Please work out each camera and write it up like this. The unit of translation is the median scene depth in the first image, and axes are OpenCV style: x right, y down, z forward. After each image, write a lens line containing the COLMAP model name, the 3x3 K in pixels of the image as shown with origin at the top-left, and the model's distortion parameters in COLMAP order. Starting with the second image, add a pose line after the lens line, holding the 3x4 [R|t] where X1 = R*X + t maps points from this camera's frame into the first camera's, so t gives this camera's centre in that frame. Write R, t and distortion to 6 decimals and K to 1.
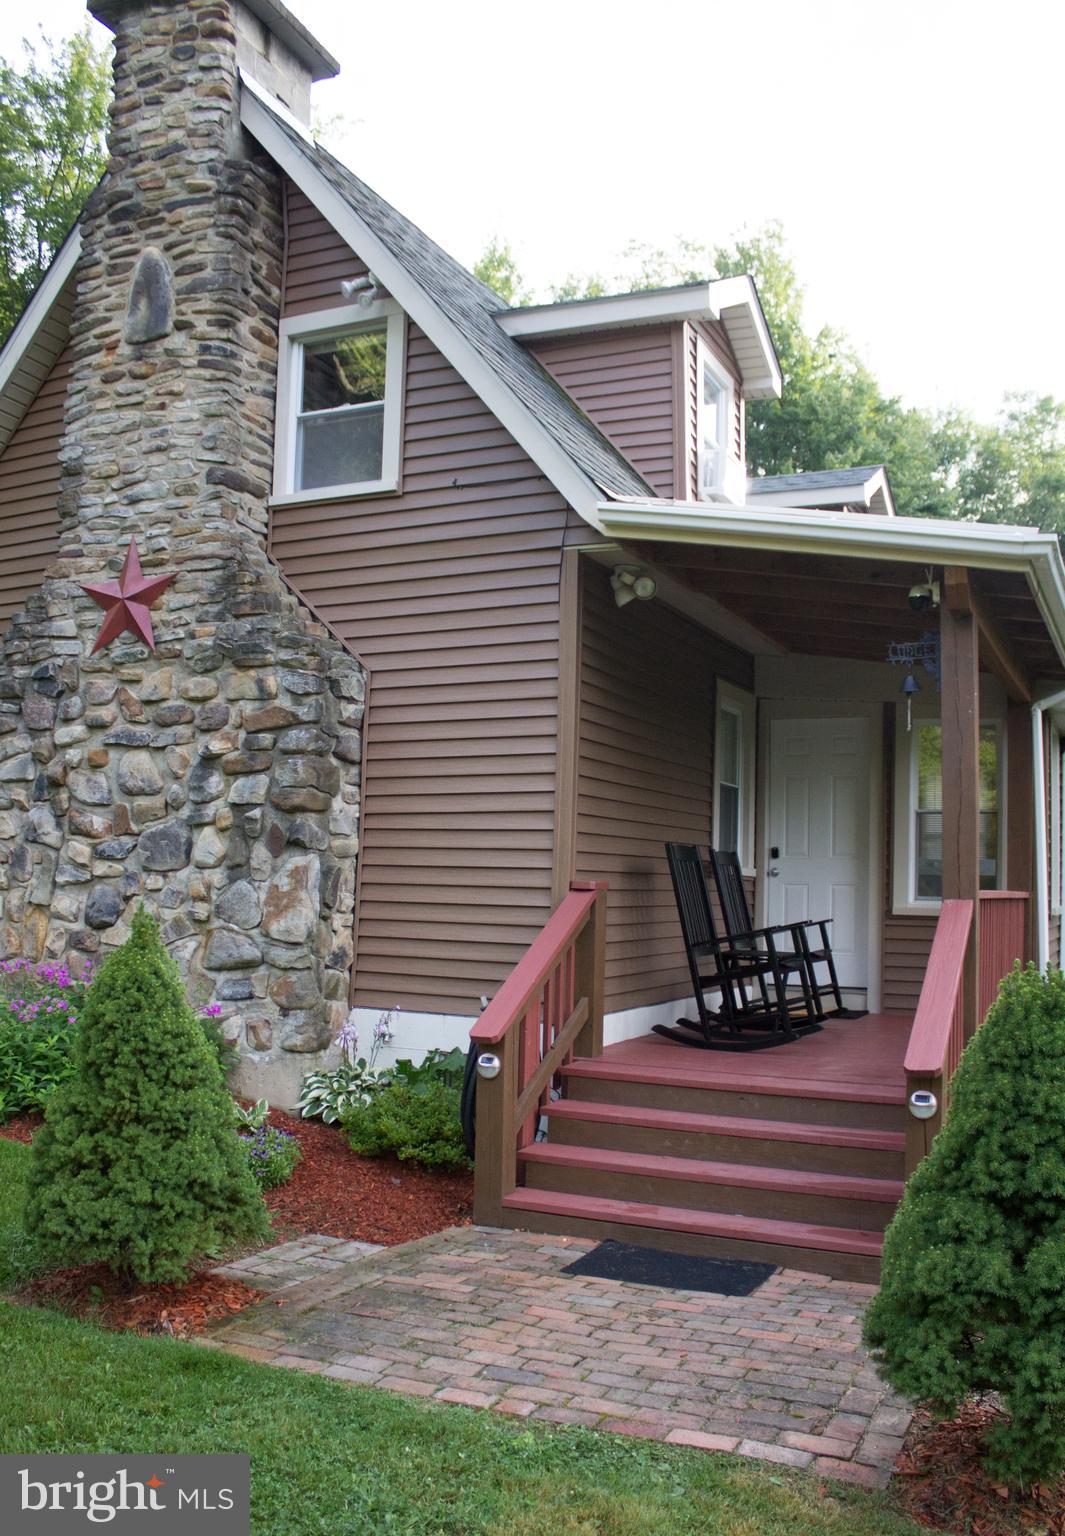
lens RADIAL K [[1349.4, 0, 529.9], [0, 1349.4, 818.3], [0, 0, 1]] dist [-0.170583, 0.162363]
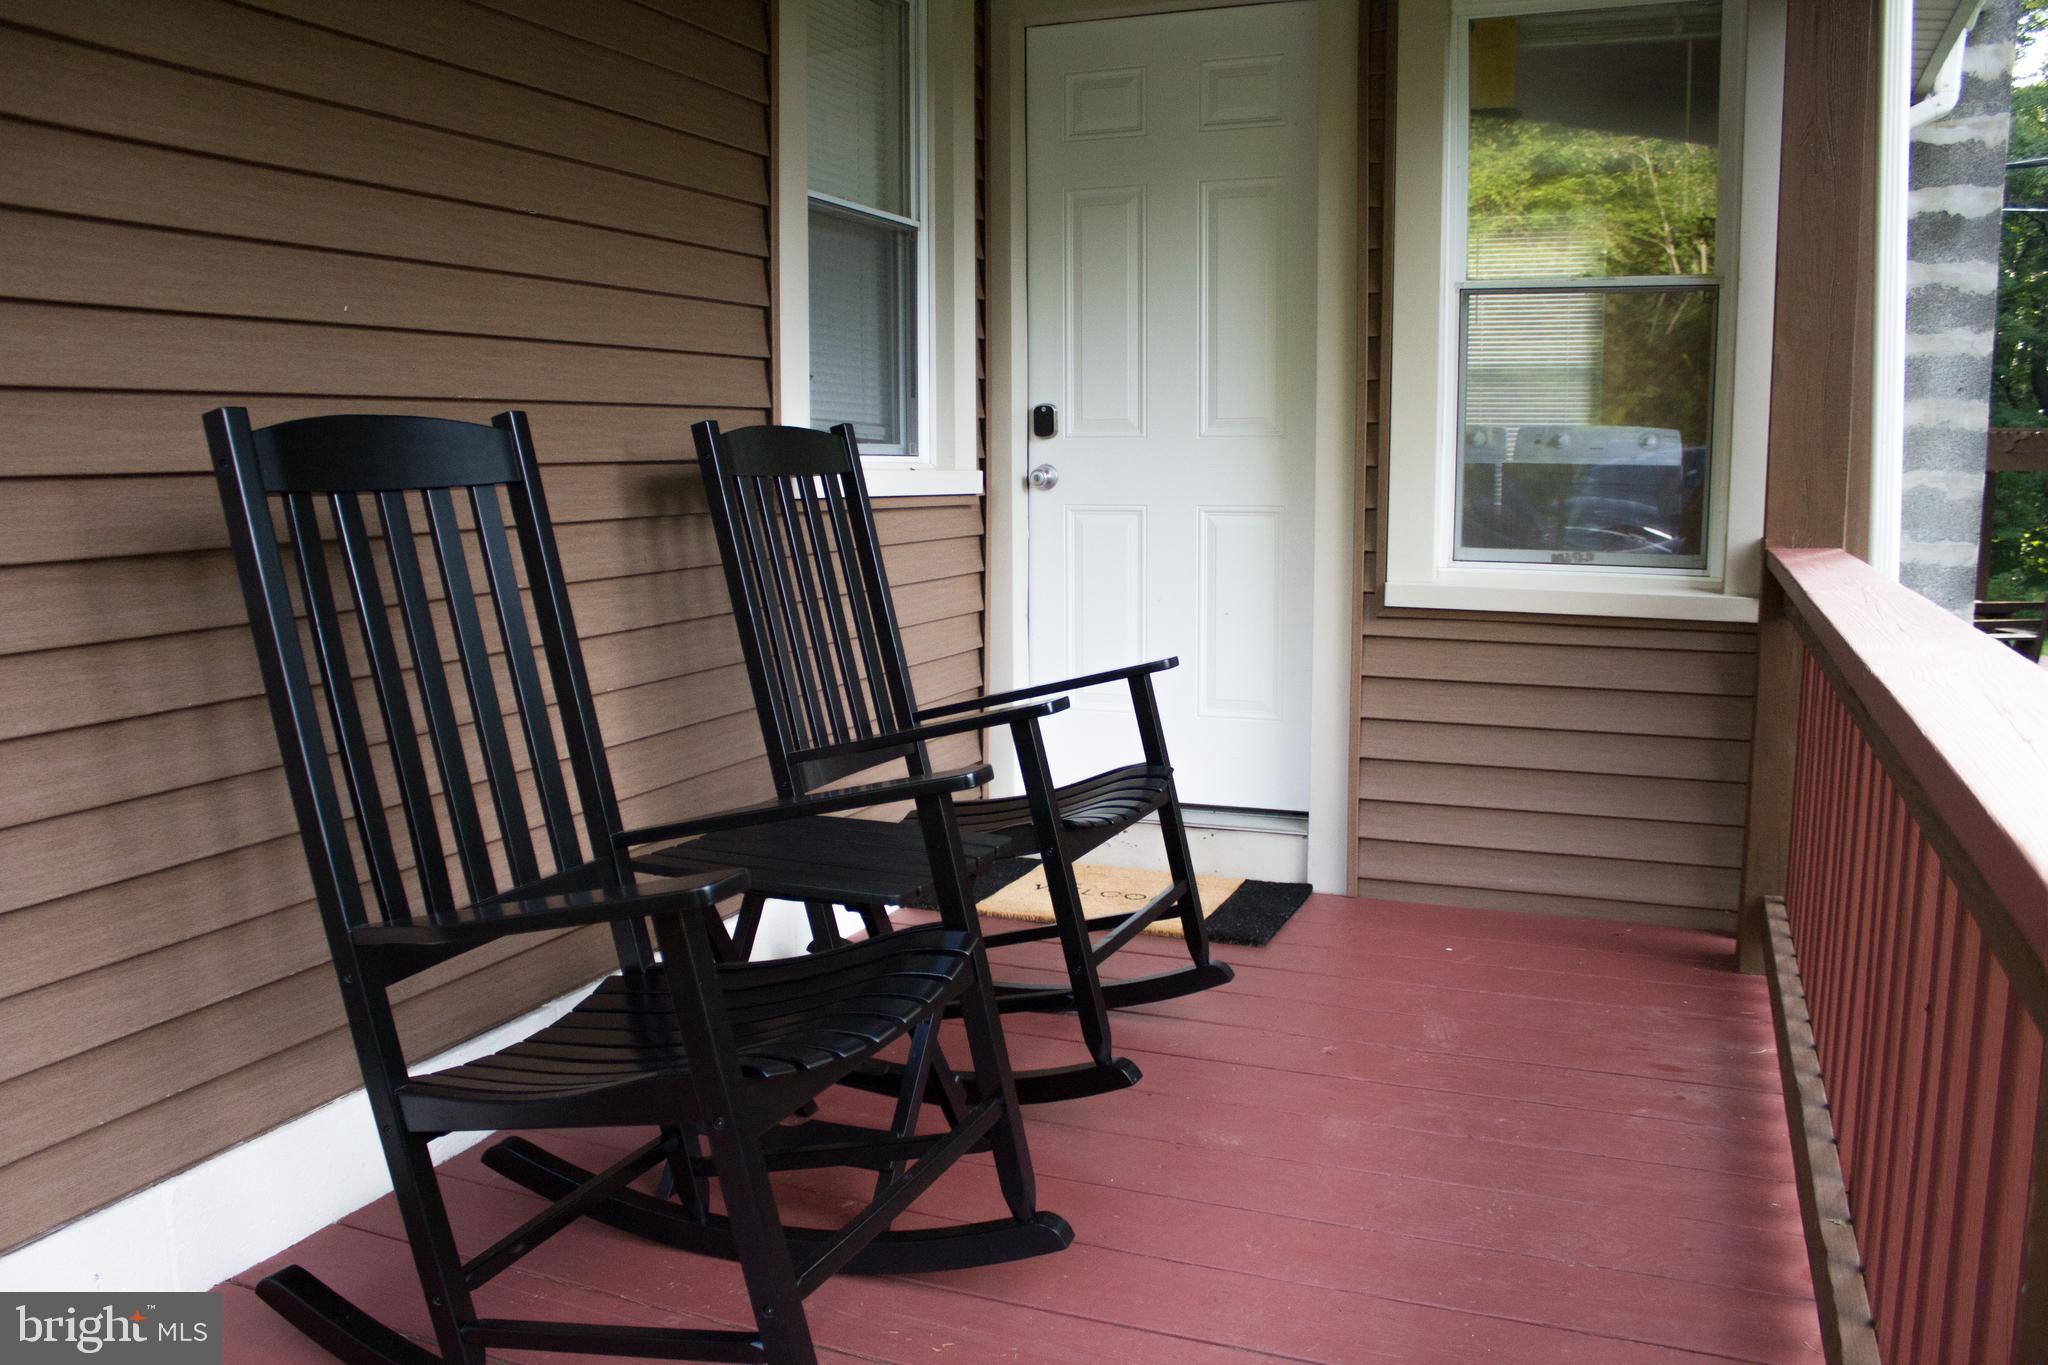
lens RADIAL K [[1700.7, 0, 1024.0], [0, 1700.7, 682.5], [0, 0, 1]] dist [-0.116895, -0.000076]
pose [[0.997847, -0.032545, 0.056946, 0.196757], [0.021517, 0.982593, 0.184520, 0.014758], [-0.061960, -0.182897, 0.981178, 0.733813]]
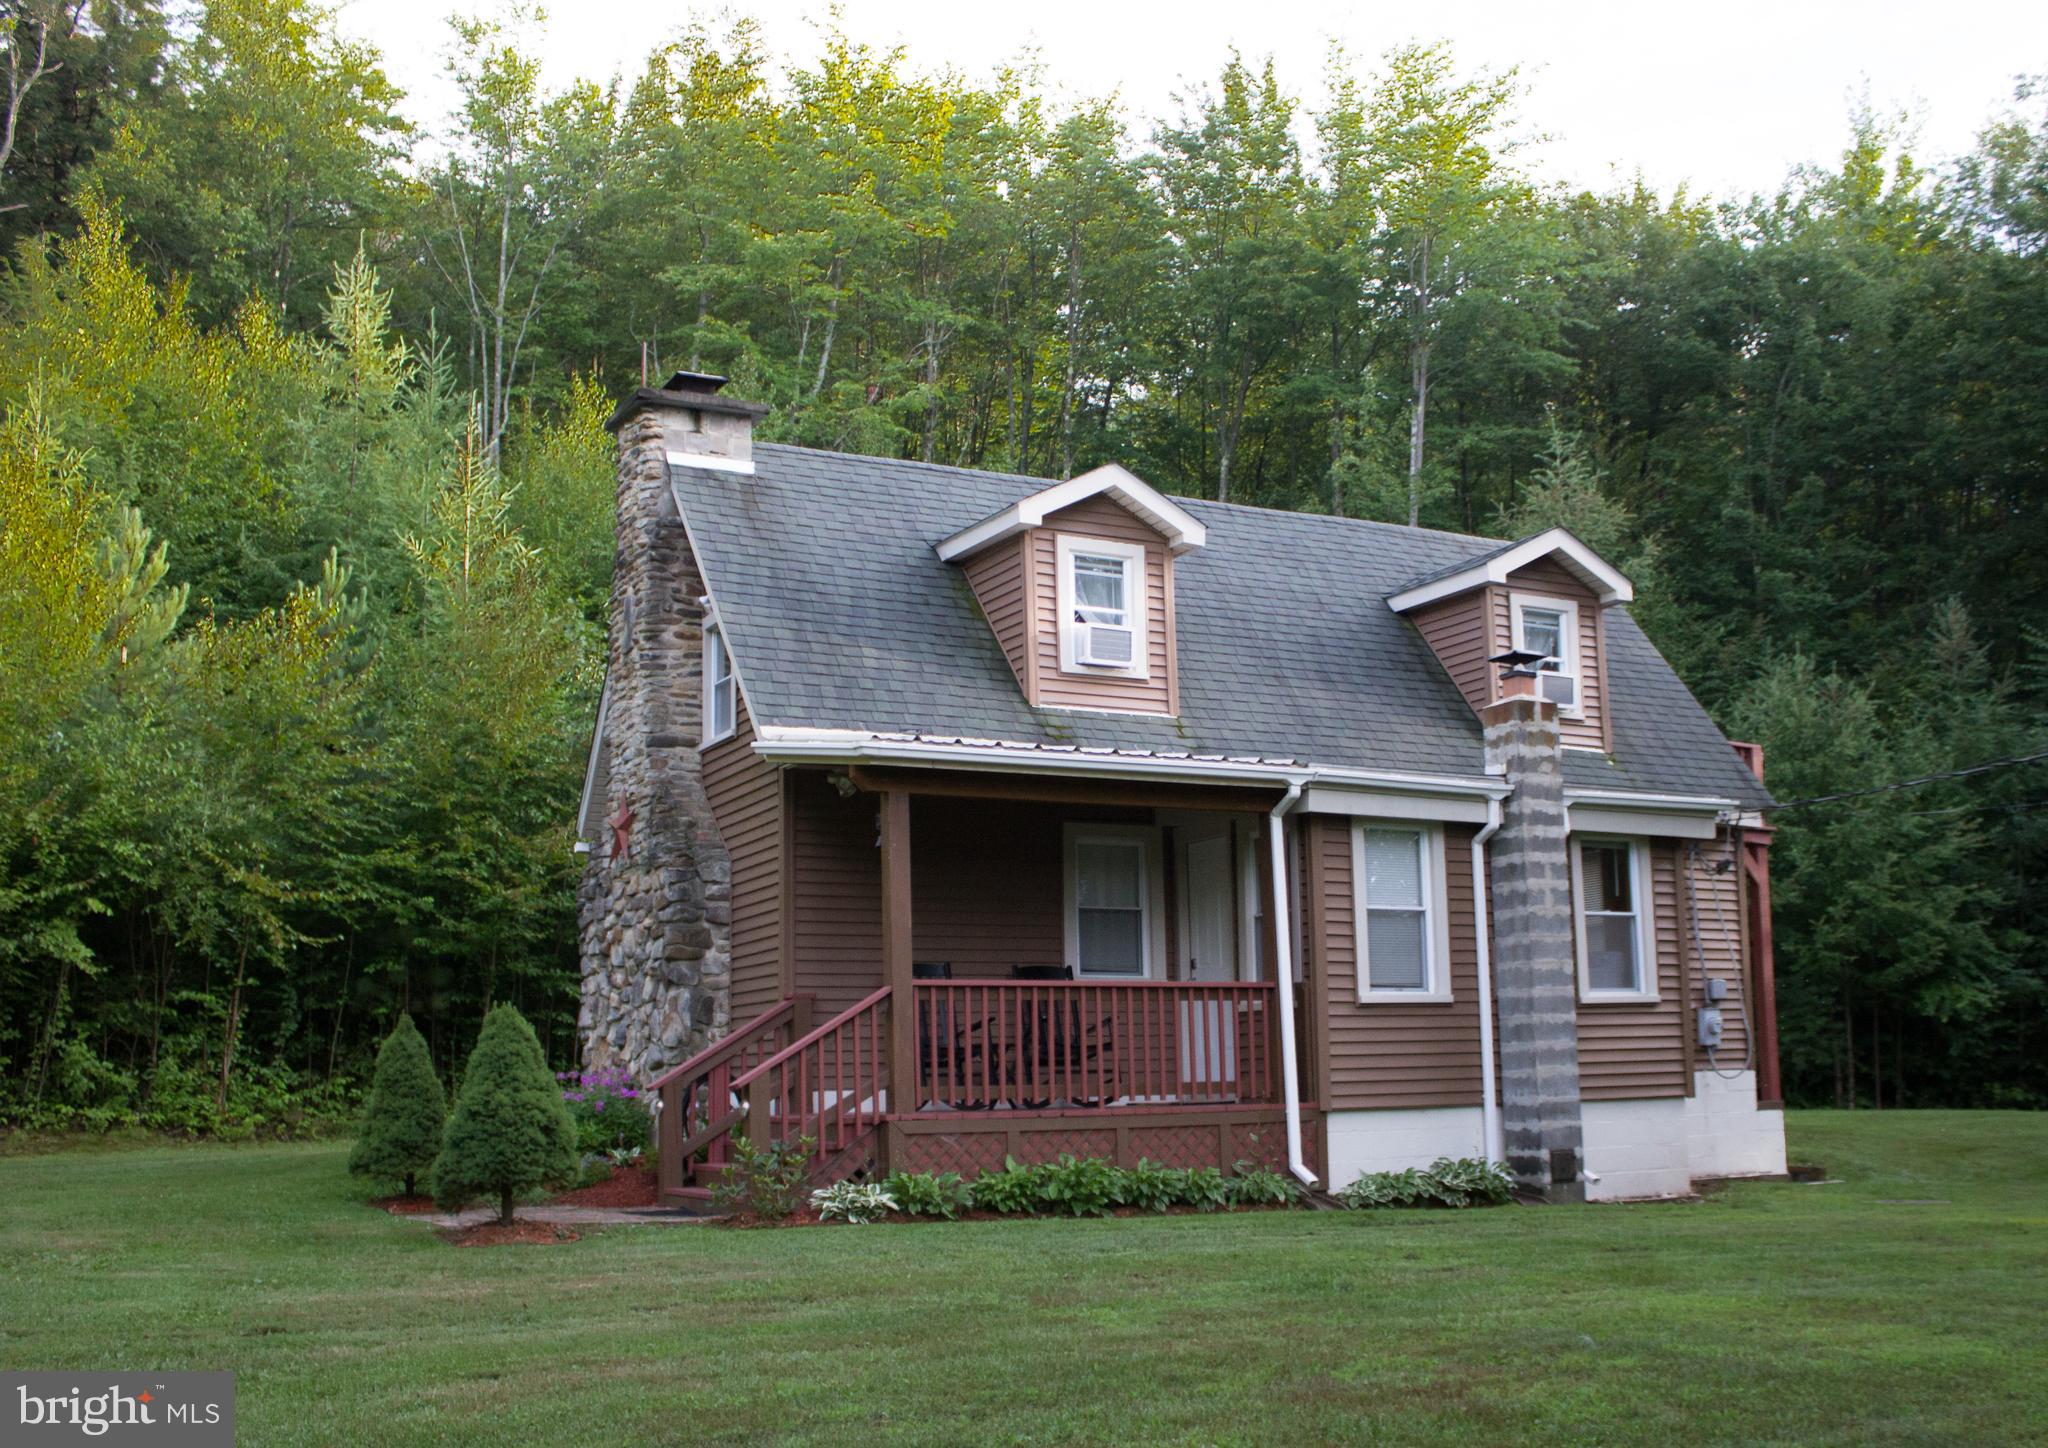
lens RADIAL K [[2078.4, 0, 1122.7], [0, 2078.4, 779.4], [0, 0, 1]] dist [-0.146328, 0.156809]
pose [[0.813221, -0.131383, -0.566930, 1.472745], [0.071537, 0.989363, -0.126665, 0.114877], [0.577541, 0.062450, 0.813969, -0.570959]]
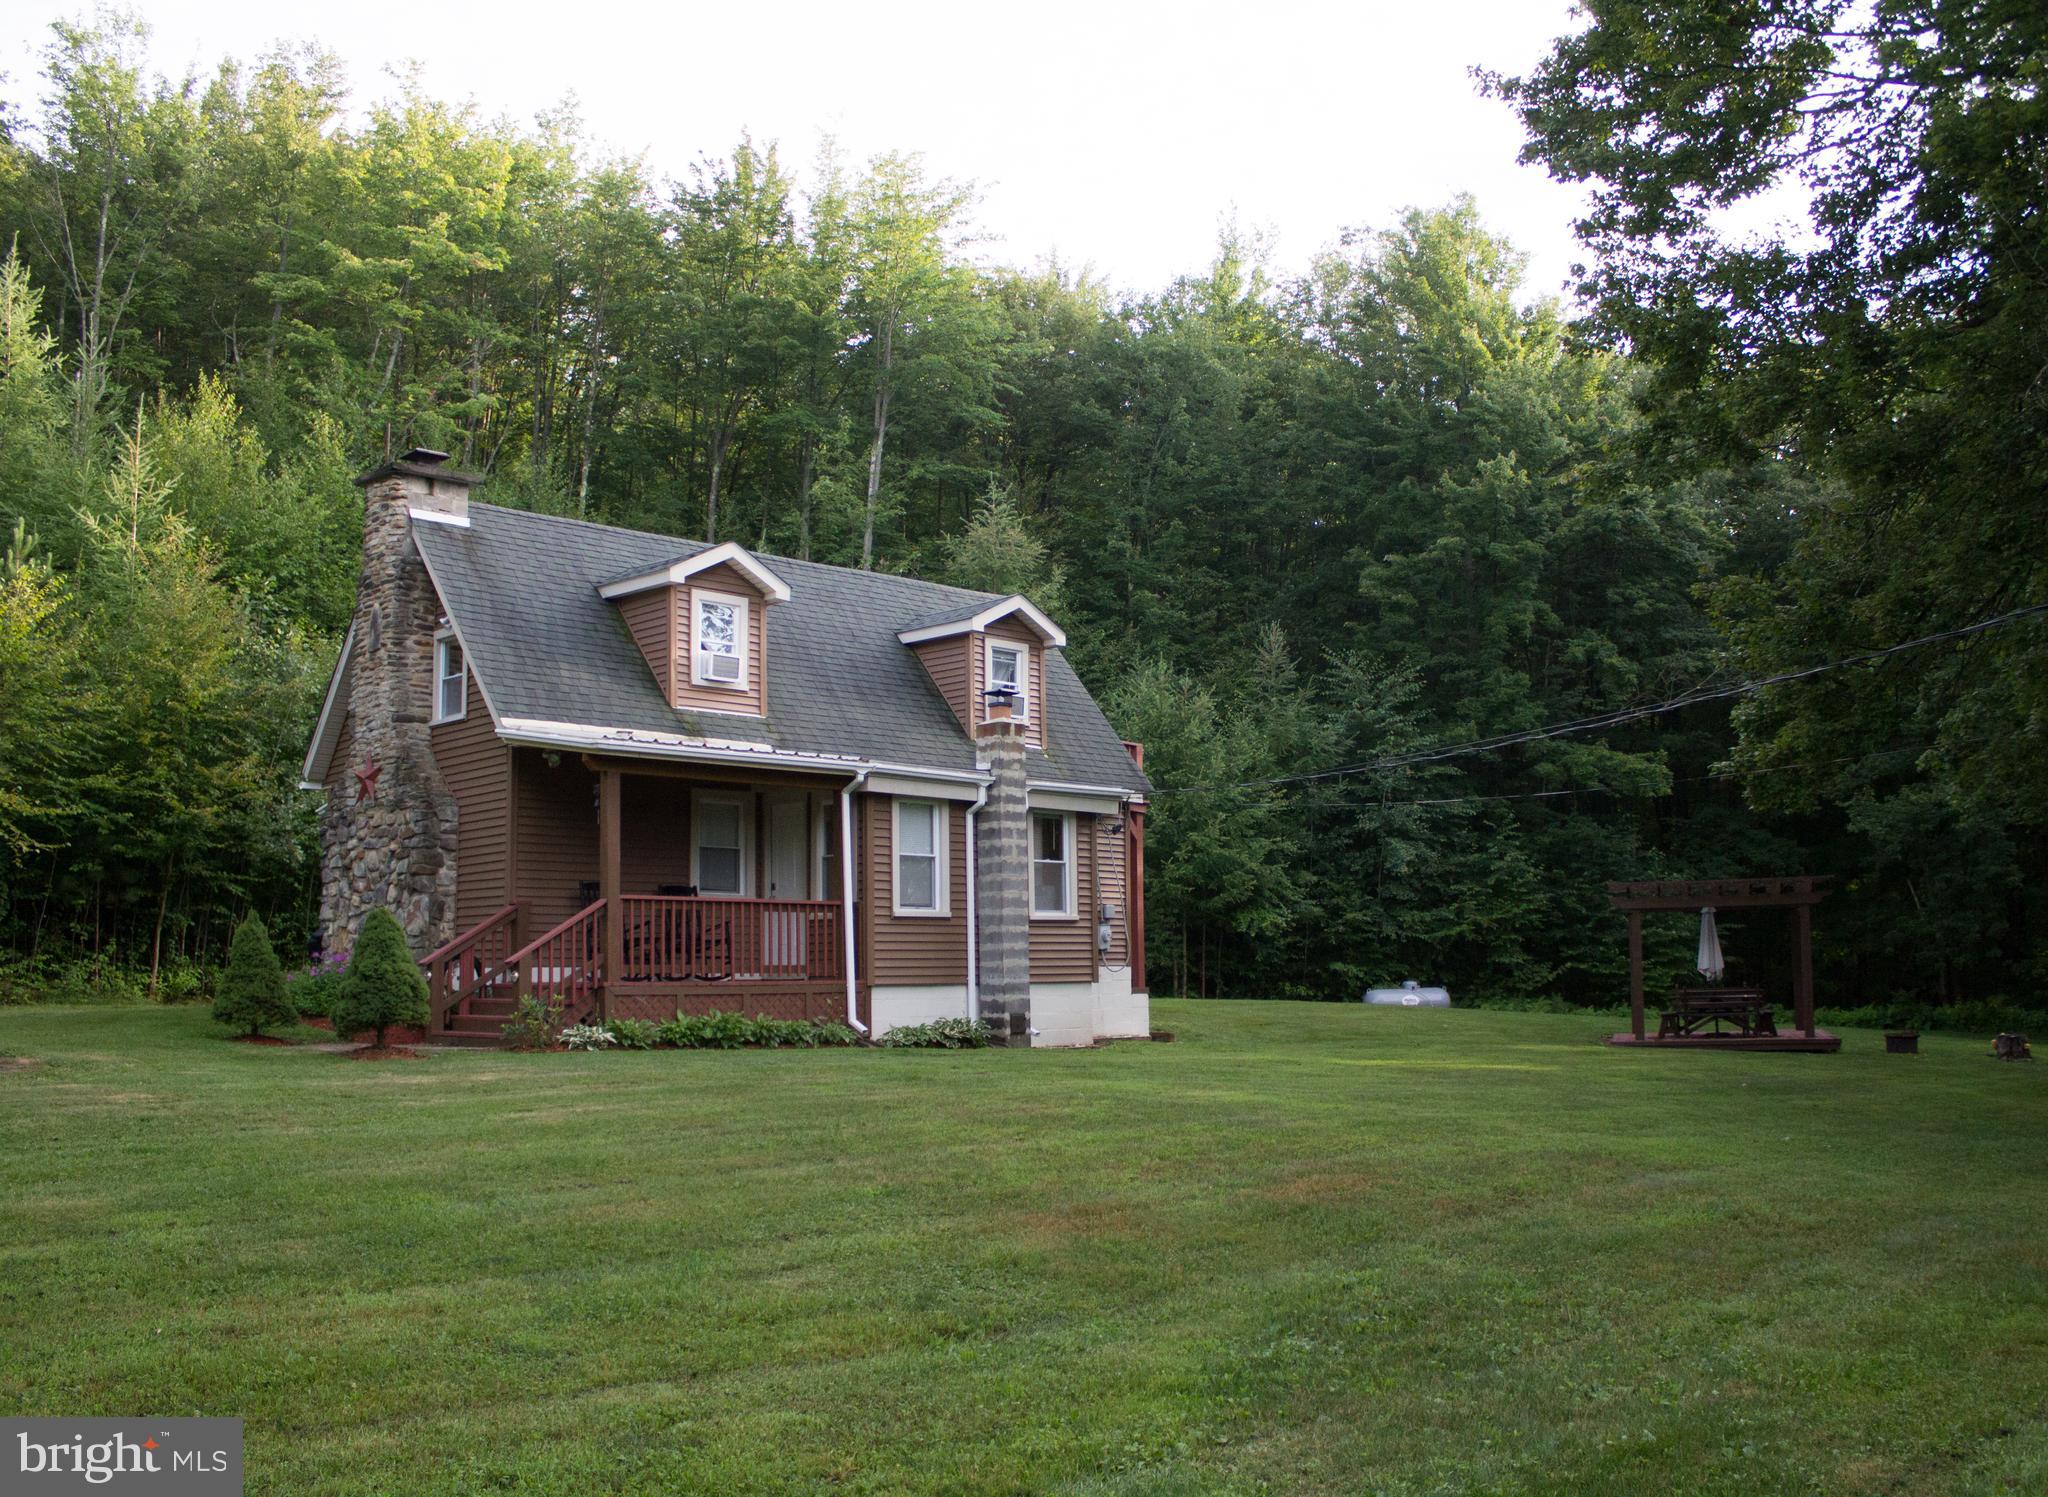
lens RADIAL K [[1850.1, 0, 1024.0], [0, 1850.1, 748.5], [0, 0, 1]] dist [-0.111971, 0.022429]
pose [[0.935884, -0.080541, -0.342978, 1.641725], [0.052837, 0.994595, -0.089383, 0.099282], [0.348323, 0.065530, 0.935081, -1.322887]]
